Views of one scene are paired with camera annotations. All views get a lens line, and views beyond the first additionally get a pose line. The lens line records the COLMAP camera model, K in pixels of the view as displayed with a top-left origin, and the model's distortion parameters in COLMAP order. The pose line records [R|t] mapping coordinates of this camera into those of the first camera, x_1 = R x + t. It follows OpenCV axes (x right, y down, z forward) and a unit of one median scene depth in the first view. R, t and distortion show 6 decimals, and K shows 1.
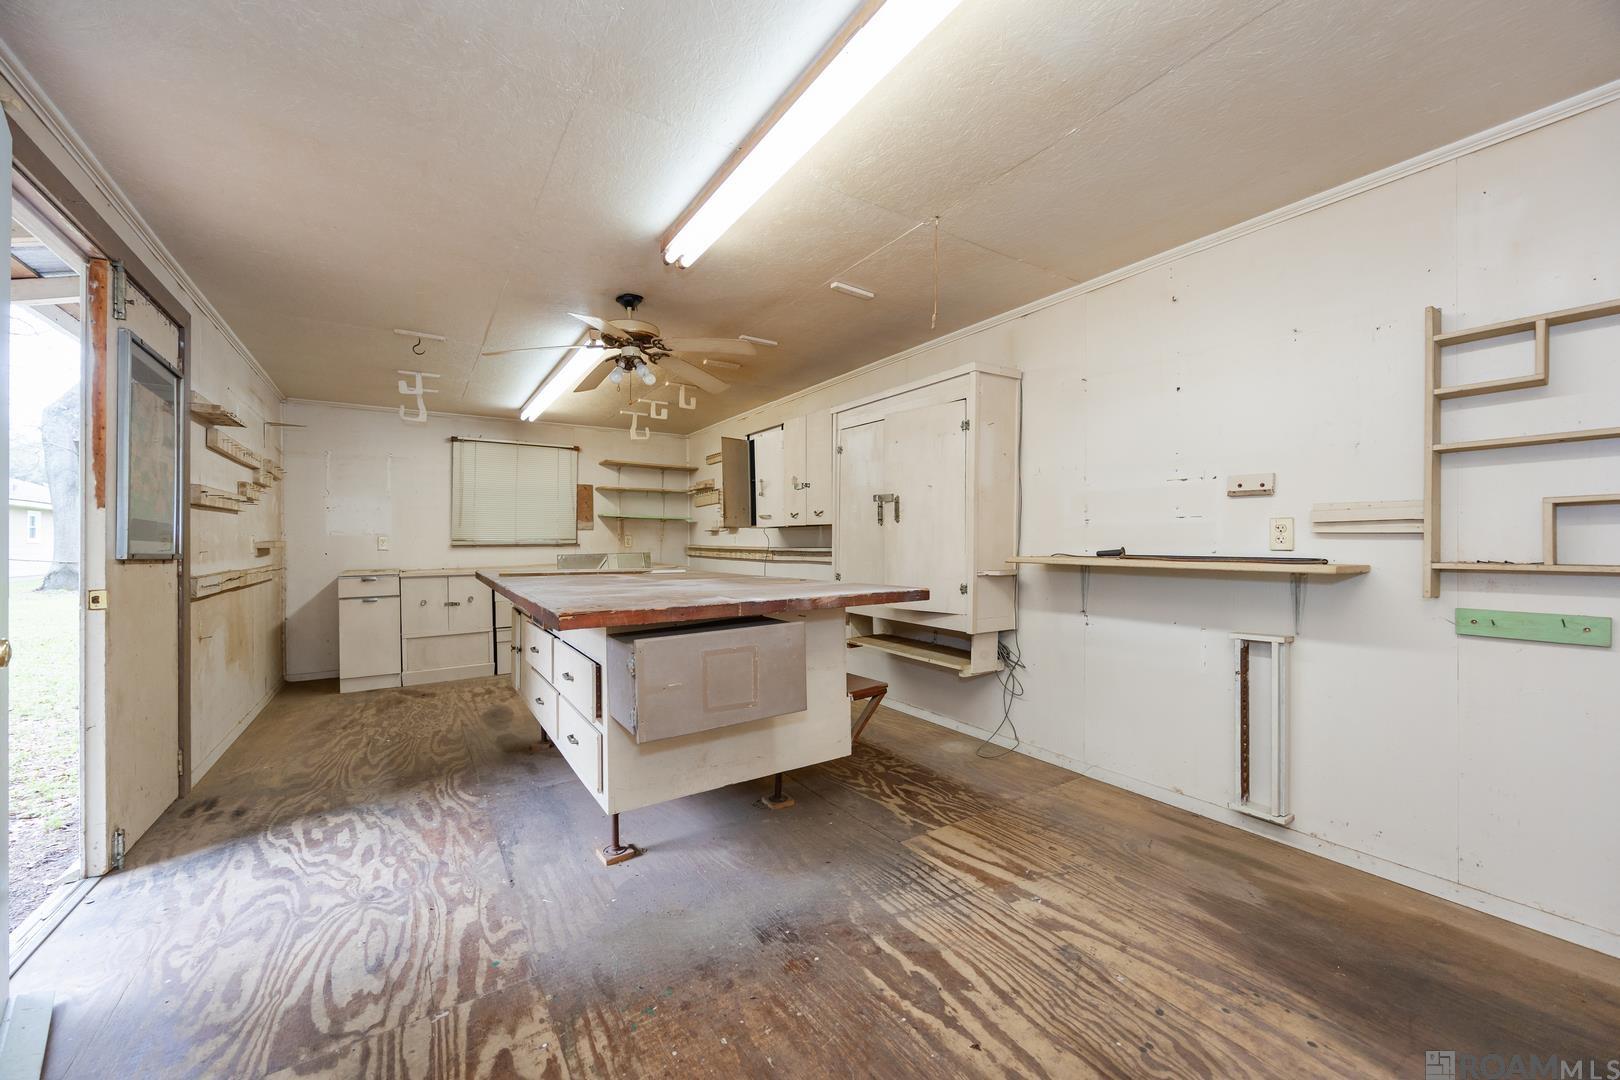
lens RADIAL K [[629.0, 0, 811.7], [0, 629.0, 539.9], [0, 0, 1]] dist [-0.001001, 0.000487]
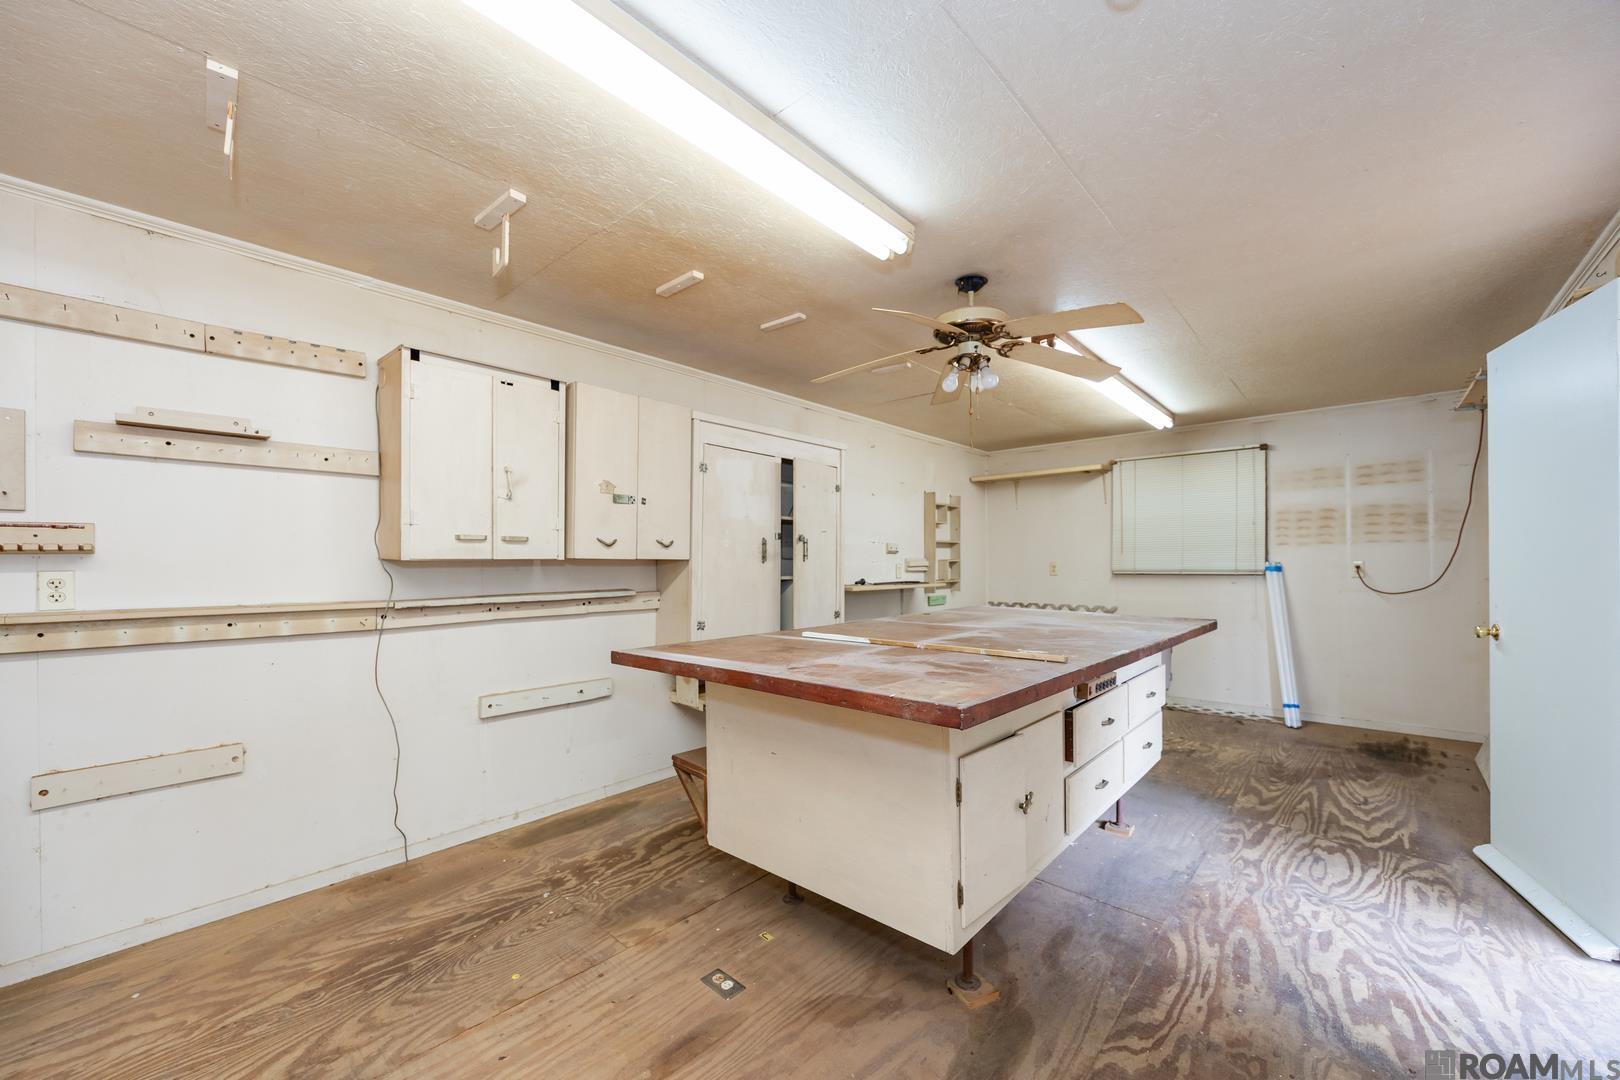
lens RADIAL K [[629.0, 0, 810.9], [0, 629.0, 554.0], [0, 0, 1]] dist [-0.001001, 0.000487]
pose [[-0.269593, 0.014869, 0.962860, -1.414546], [-0.000471, 0.999879, -0.015573, -0.037329], [-0.962974, -0.004652, -0.269553, 1.998880]]
